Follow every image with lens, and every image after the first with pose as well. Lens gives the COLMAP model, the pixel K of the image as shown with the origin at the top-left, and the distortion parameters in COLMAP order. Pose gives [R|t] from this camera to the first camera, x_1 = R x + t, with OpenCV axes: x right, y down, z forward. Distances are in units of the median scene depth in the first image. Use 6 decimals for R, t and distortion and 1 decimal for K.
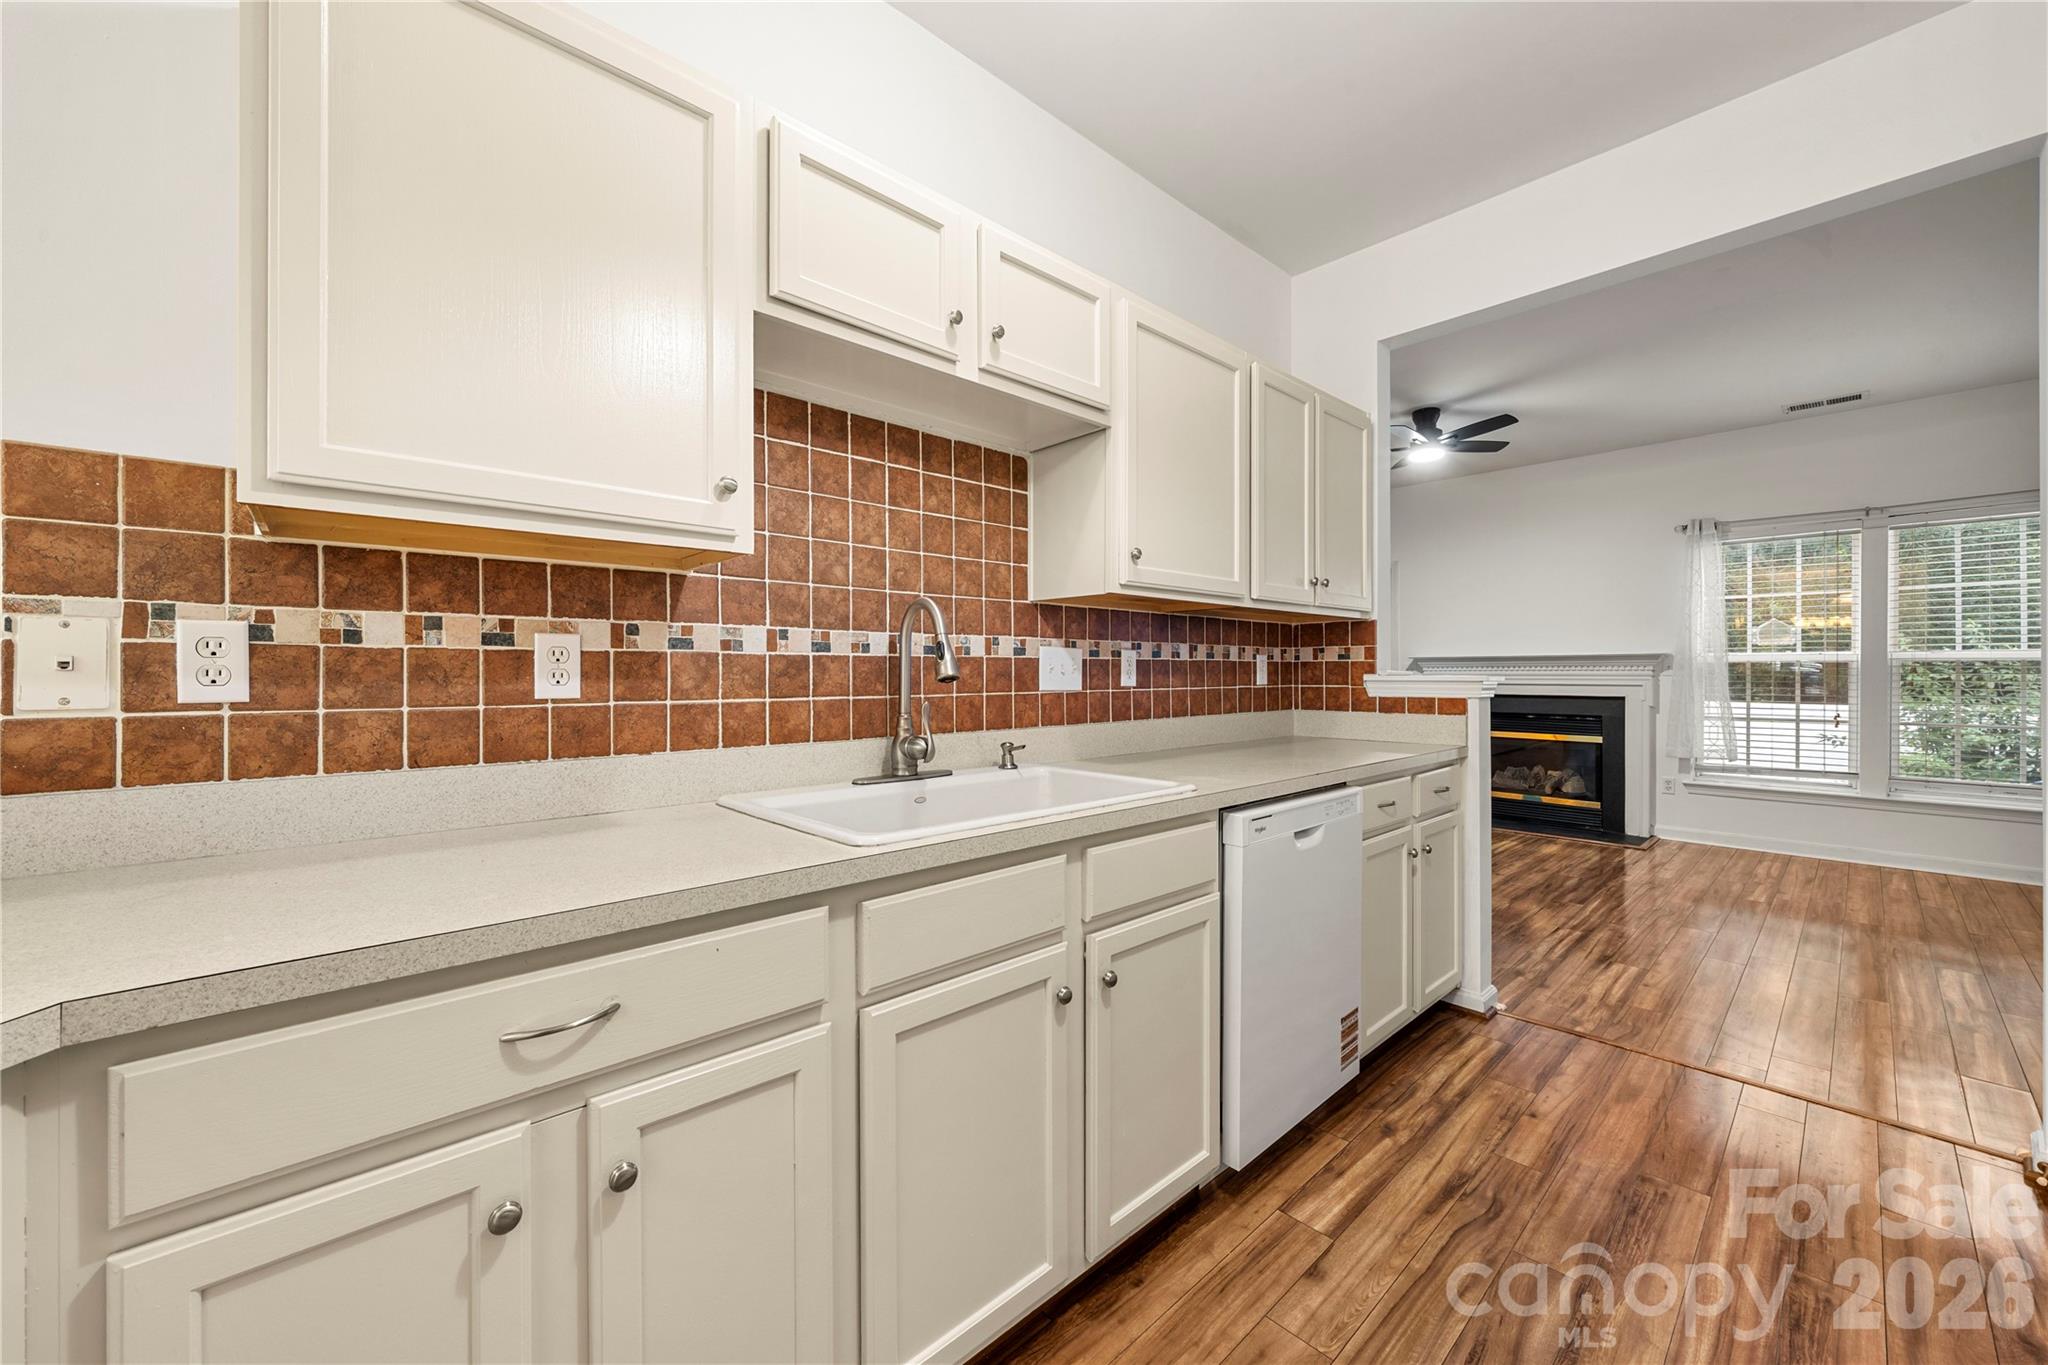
lens RADIAL K [[765.5, 0, 1021.2], [0, 765.5, 676.1], [0, 0, 1]] dist [-0.007449, 0.001612]
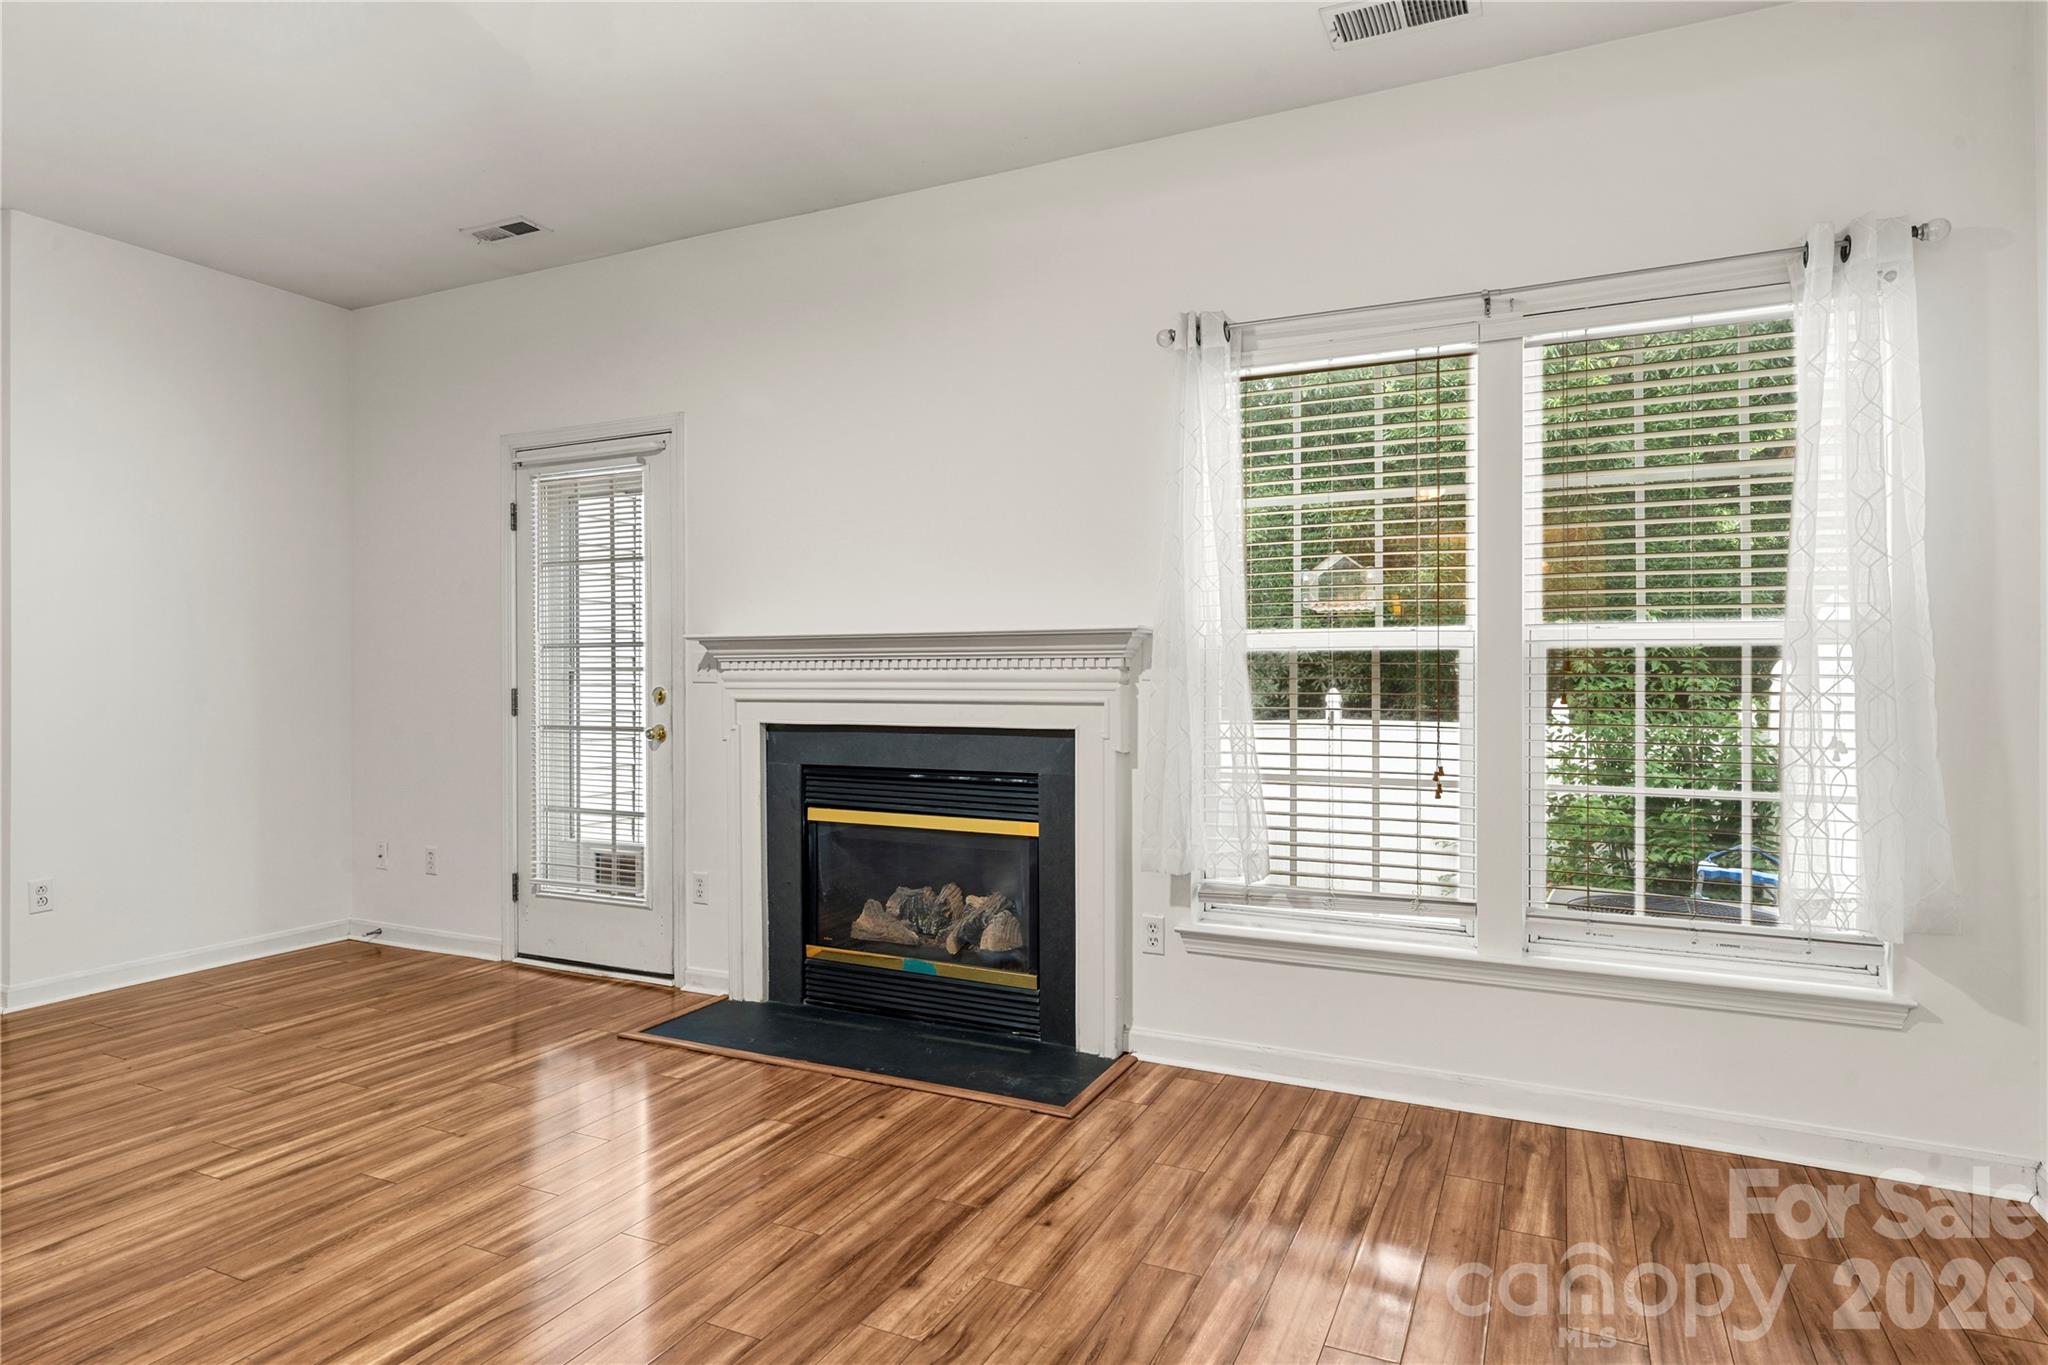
lens RADIAL K [[1152.7, 0, 1012.0], [0, 1152.7, 668.6], [0, 0, 1]] dist [0.009252, -0.002760]
pose [[0.925702, 0.002498, 0.378245, 0.575169], [0.001242, 0.999953, -0.009643, -0.001111], [-0.378251, 0.009396, 0.925655, 0.463775]]
